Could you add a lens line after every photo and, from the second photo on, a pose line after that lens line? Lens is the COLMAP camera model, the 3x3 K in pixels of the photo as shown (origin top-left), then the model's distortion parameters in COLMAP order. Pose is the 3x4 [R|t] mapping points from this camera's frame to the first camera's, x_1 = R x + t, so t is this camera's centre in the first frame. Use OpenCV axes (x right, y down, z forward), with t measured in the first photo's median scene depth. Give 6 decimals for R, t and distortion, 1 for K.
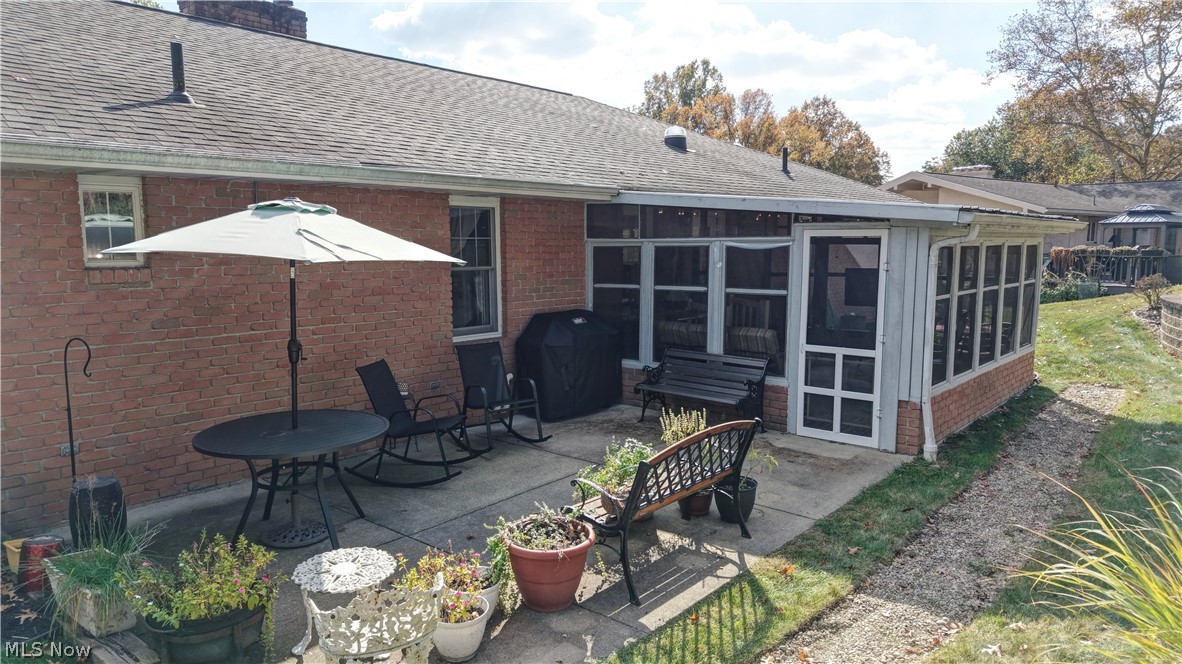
lens RADIAL K [[794.2, 0, 590.4], [0, 794.2, 330.2], [0, 0, 1]] dist [0.014277, -0.012196]
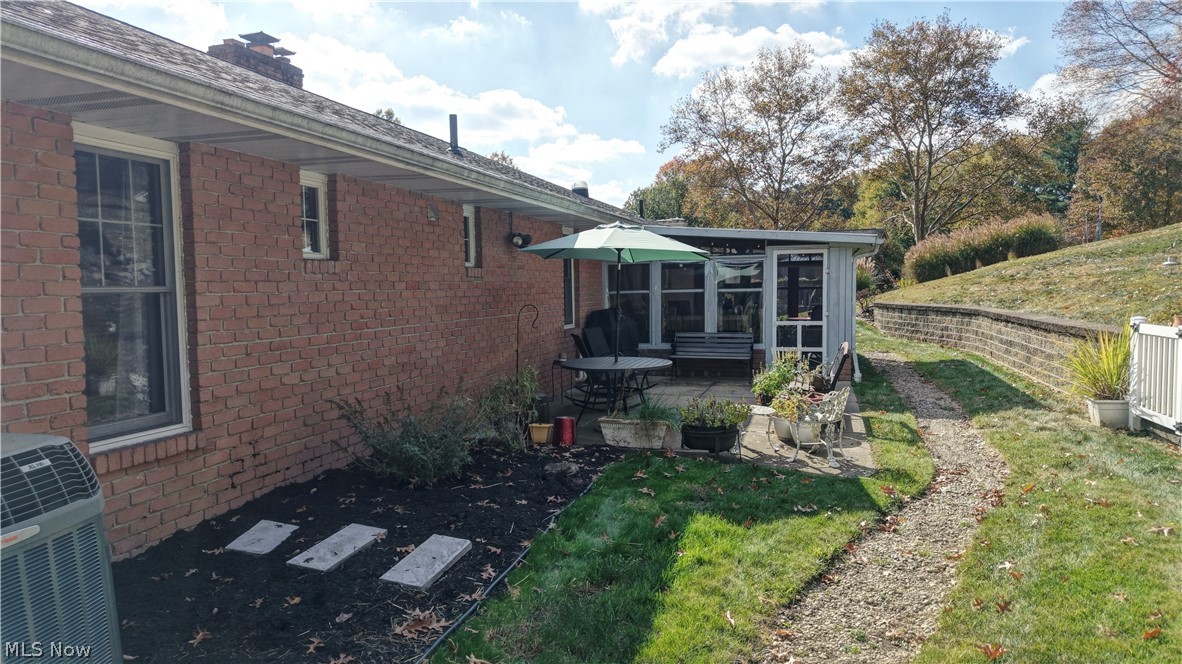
lens RADIAL K [[794.2, 0, 591.7], [0, 794.2, 333.8], [0, 0, 1]] dist [0.014277, -0.012196]
pose [[0.911259, -0.037839, 0.410091, -0.632717], [0.060587, 0.997253, -0.042613, 0.077364], [-0.407352, 0.063677, 0.911048, -0.267547]]
